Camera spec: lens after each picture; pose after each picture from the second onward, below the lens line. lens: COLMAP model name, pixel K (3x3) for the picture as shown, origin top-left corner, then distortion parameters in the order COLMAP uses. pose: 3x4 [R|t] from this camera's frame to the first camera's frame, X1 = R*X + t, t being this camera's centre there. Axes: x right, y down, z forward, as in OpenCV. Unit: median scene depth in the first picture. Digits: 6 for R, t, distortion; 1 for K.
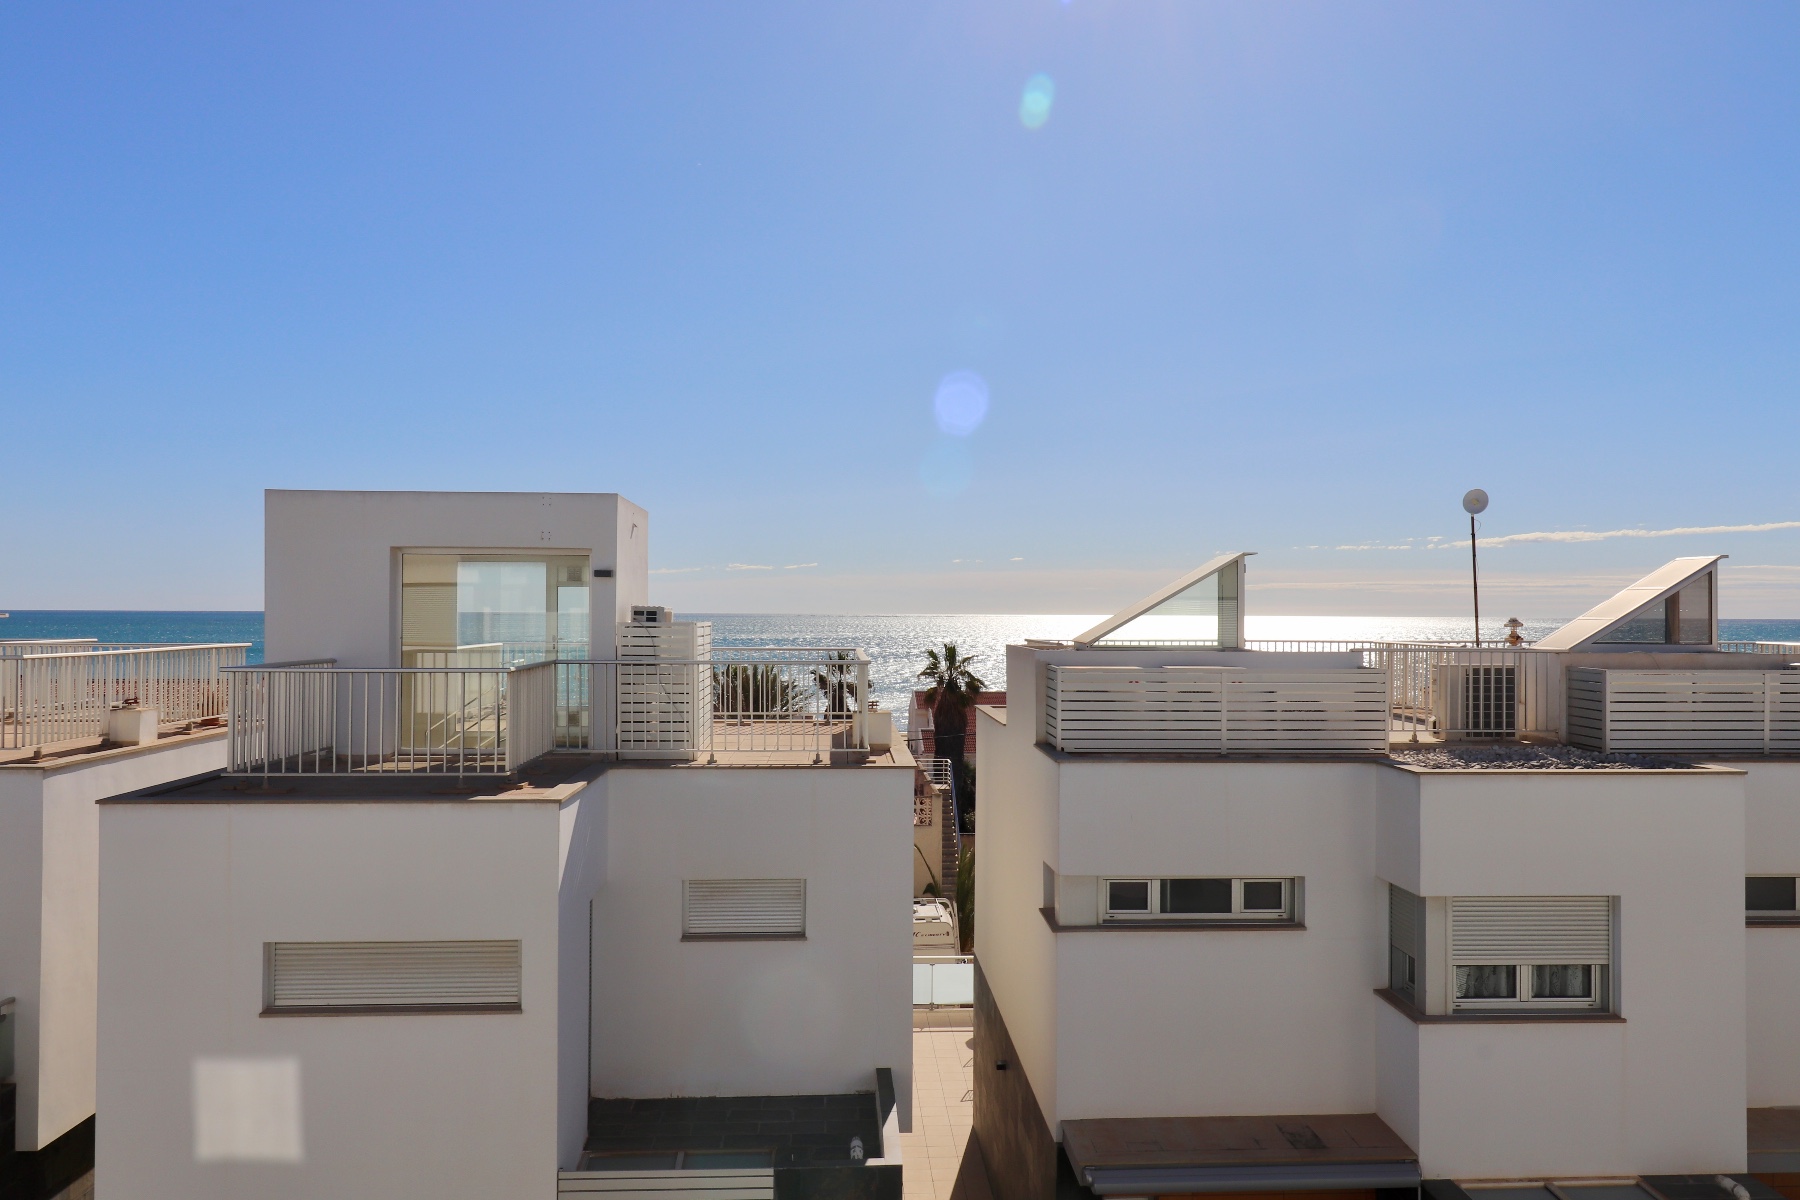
lens RADIAL K [[1431.3, 0, 902.8], [0, 1431.3, 600.7], [0, 0, 1]] dist [0.011663, -0.006120]
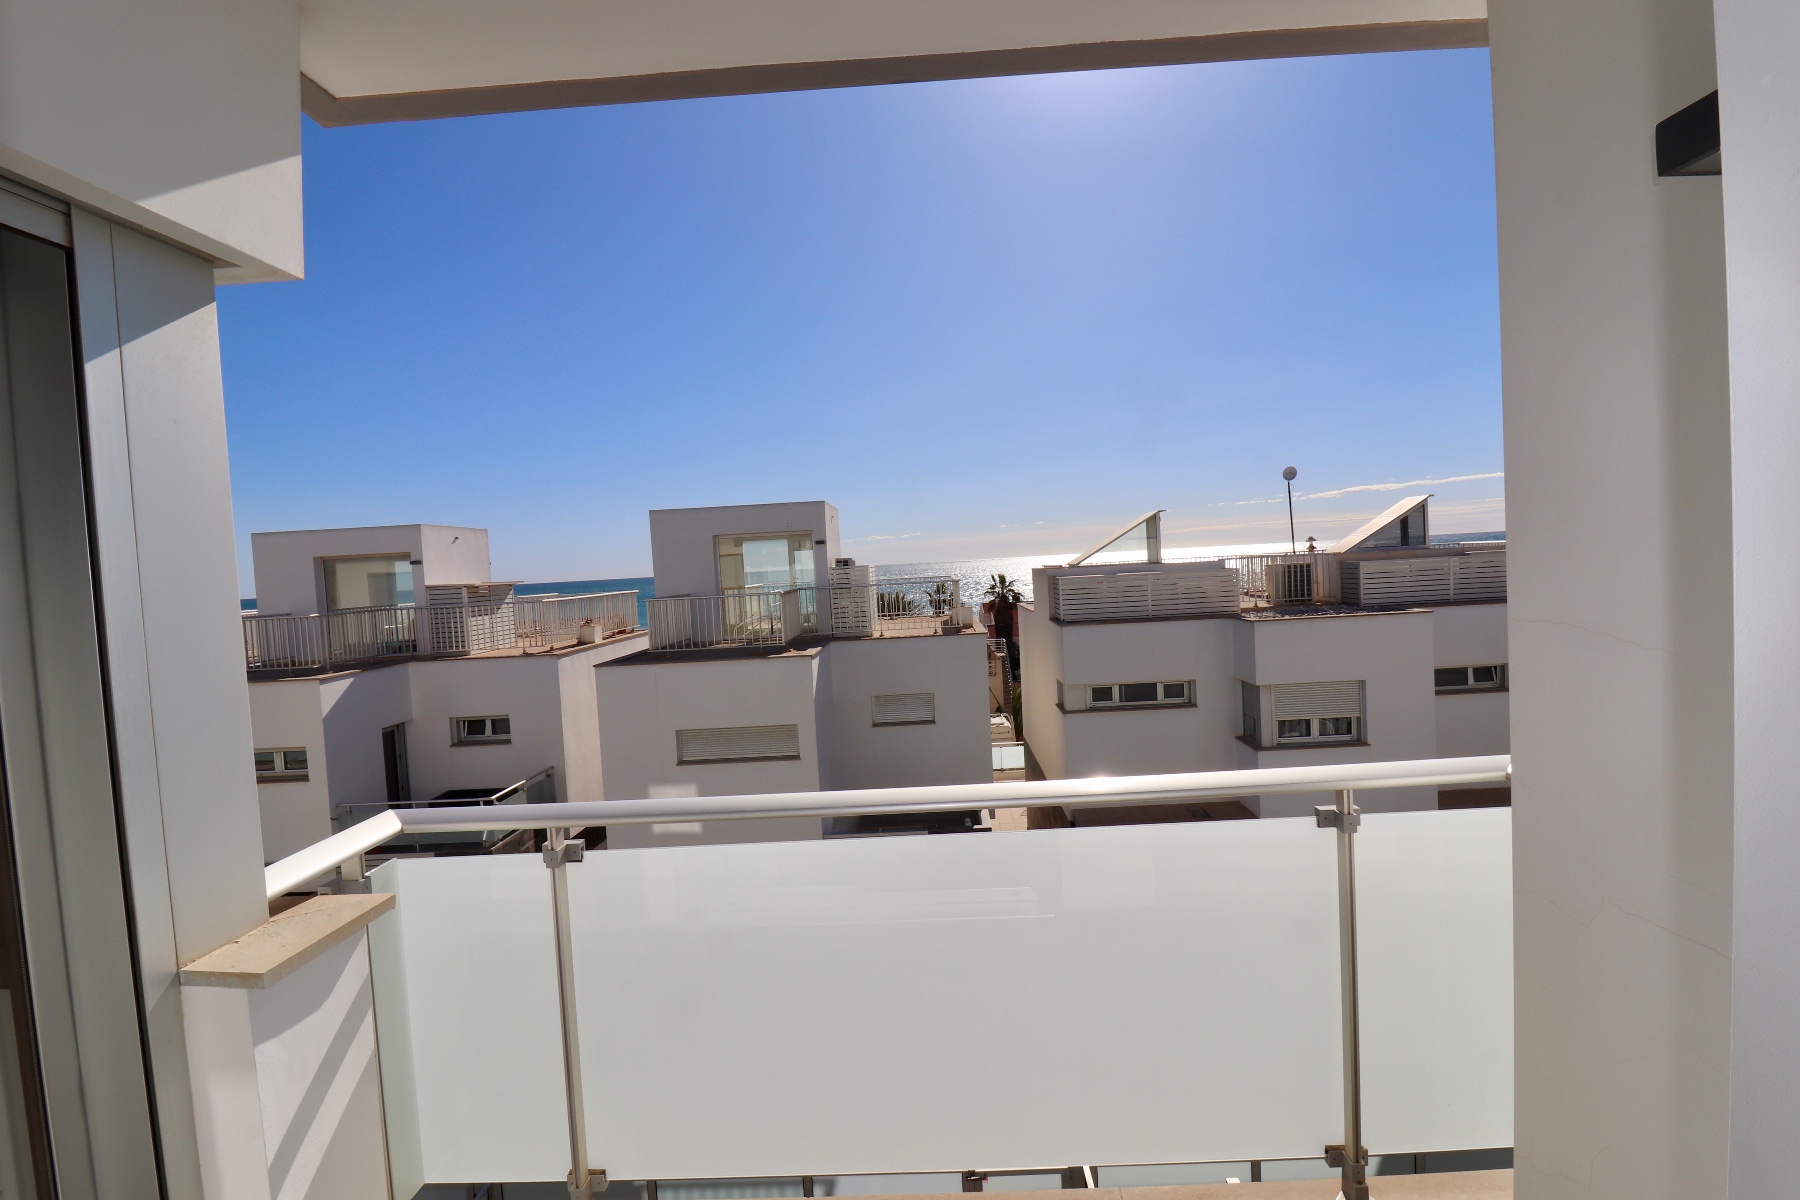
lens RADIAL K [[843.2, 0, 902.3], [0, 843.2, 598.2], [0, 0, 1]] dist [0.003202, -0.000137]
pose [[0.994813, -0.055788, -0.085058, -0.004878], [0.060169, 0.996943, 0.049839, 0.005685], [0.082017, -0.054698, 0.995129, -0.131497]]
